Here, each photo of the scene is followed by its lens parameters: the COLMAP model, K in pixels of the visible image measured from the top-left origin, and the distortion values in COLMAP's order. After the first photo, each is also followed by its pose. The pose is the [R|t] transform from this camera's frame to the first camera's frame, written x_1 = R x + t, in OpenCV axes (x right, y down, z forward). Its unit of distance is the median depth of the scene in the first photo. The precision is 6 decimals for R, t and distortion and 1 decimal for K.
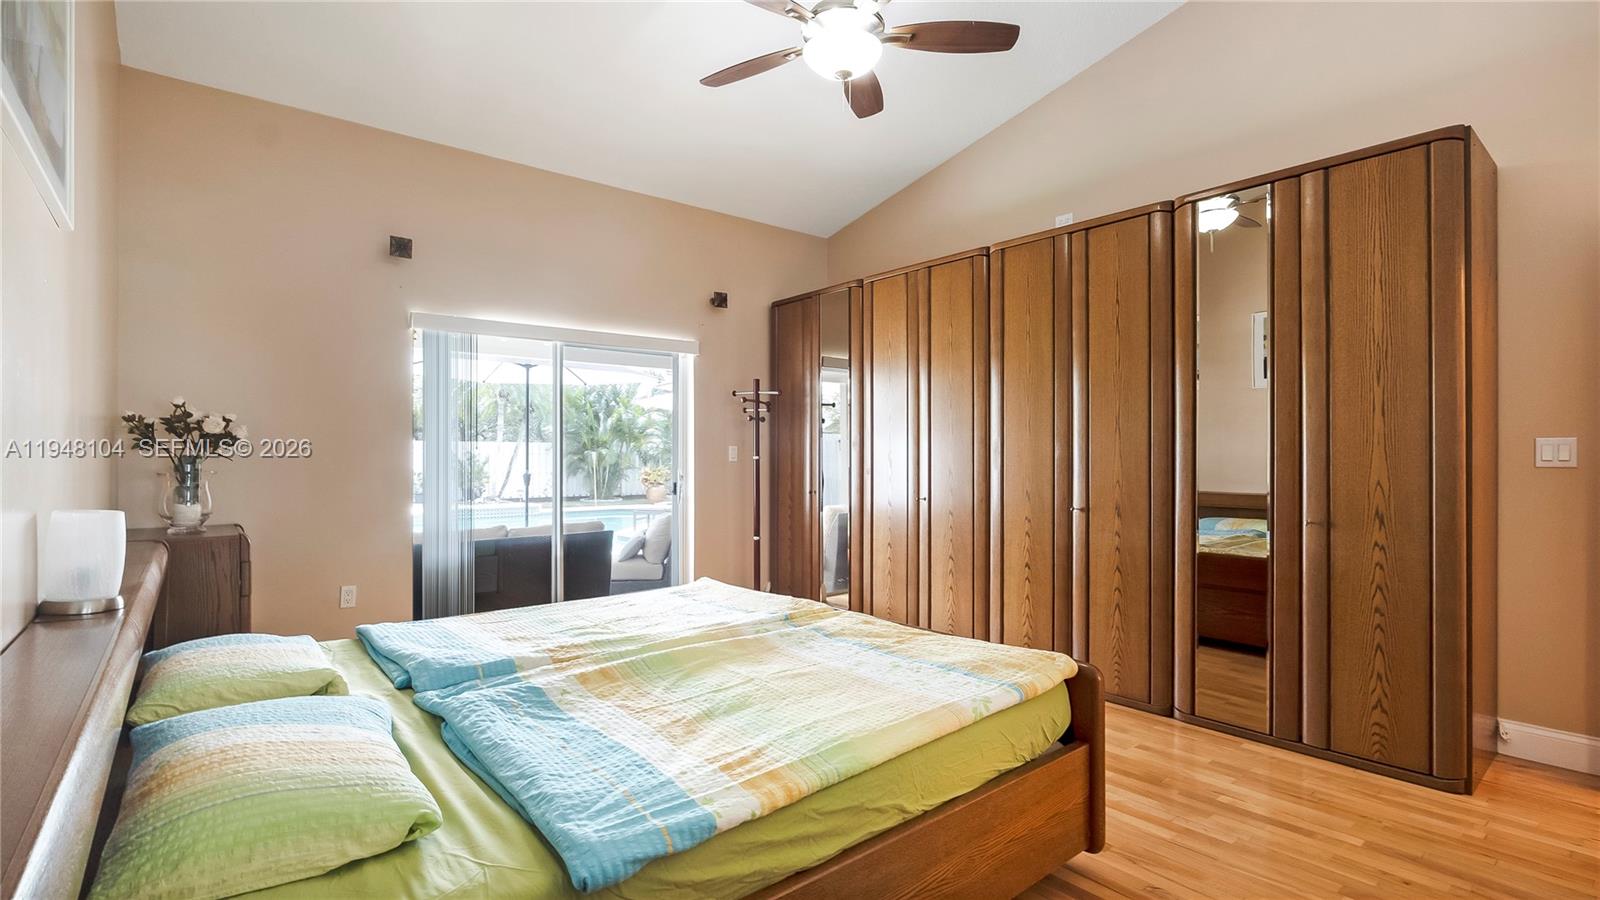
lens RADIAL K [[739.5, 0, 804.4], [0, 739.5, 451.8], [0, 0, 1]] dist [-0.007827, 0.001354]
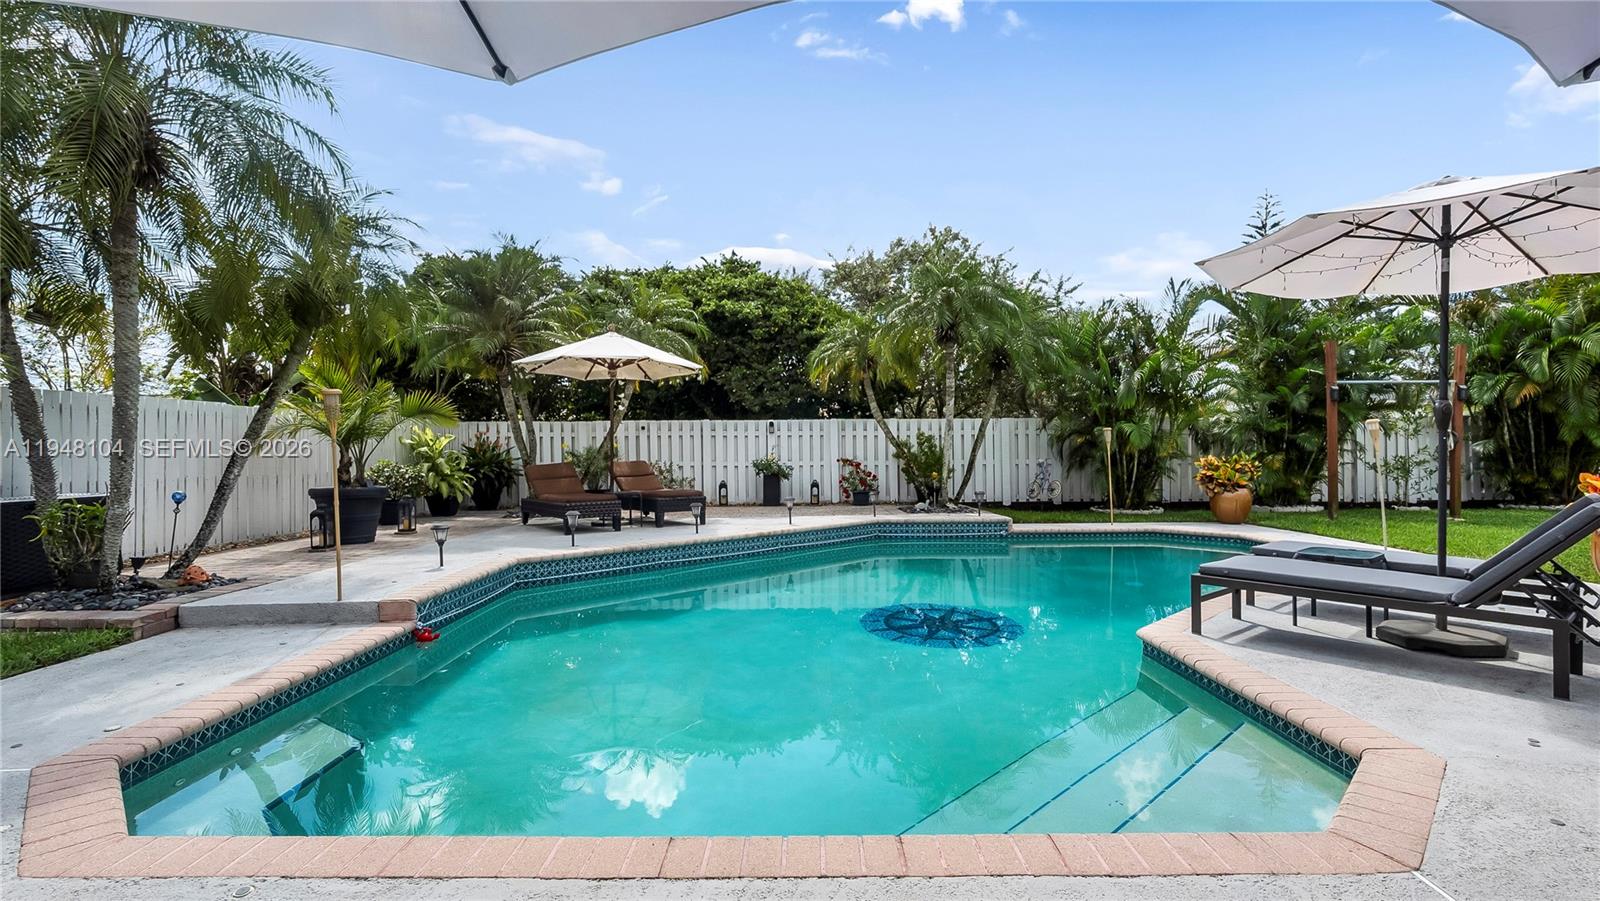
lens RADIAL K [[739.5, 0, 802.6], [0, 739.5, 444.3], [0, 0, 1]] dist [-0.007827, 0.001354]
pose [[0.761456, -0.004272, -0.648203, -0.086298], [0.003865, 0.999990, -0.002051, 0.012324], [0.648205, -0.000944, 0.761465, 0.377923]]
